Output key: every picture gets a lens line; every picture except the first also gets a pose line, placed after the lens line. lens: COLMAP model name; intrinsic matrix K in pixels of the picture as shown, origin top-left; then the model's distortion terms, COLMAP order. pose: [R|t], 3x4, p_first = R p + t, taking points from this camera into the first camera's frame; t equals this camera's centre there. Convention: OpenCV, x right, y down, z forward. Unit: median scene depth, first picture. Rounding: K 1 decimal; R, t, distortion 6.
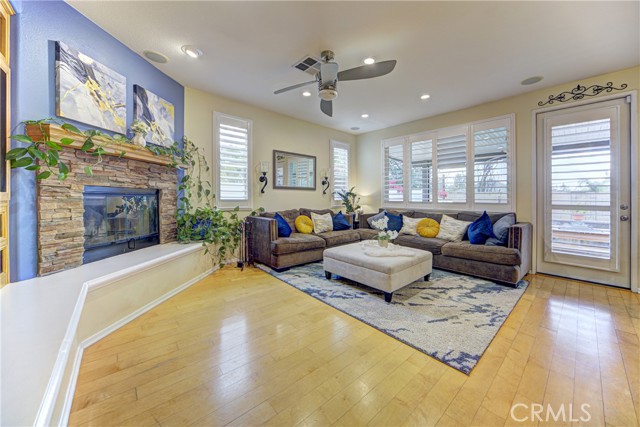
lens RADIAL K [[237.4, 0, 326.0], [0, 237.4, 196.3], [0, 0, 1]] dist [-0.009947, 0.000081]
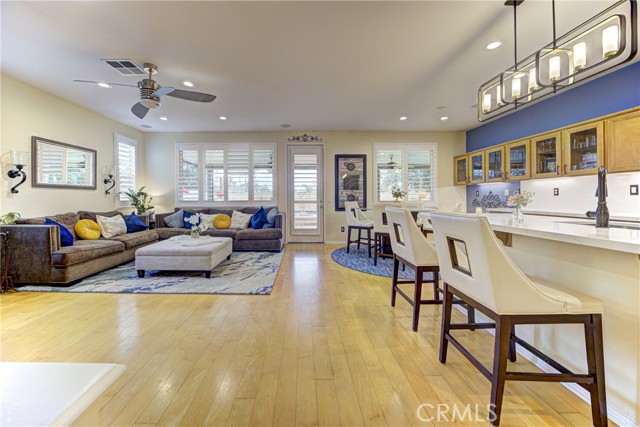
lens RADIAL K [[237.4, 0, 299.5], [0, 237.4, 193.2], [0, 0, 1]] dist [0.000032, 0.000008]
pose [[0.681191, 0.005086, 0.732088, -0.250929], [0.002898, 0.999949, -0.009644, -0.003002], [-0.732100, 0.008691, 0.681142, -0.182337]]
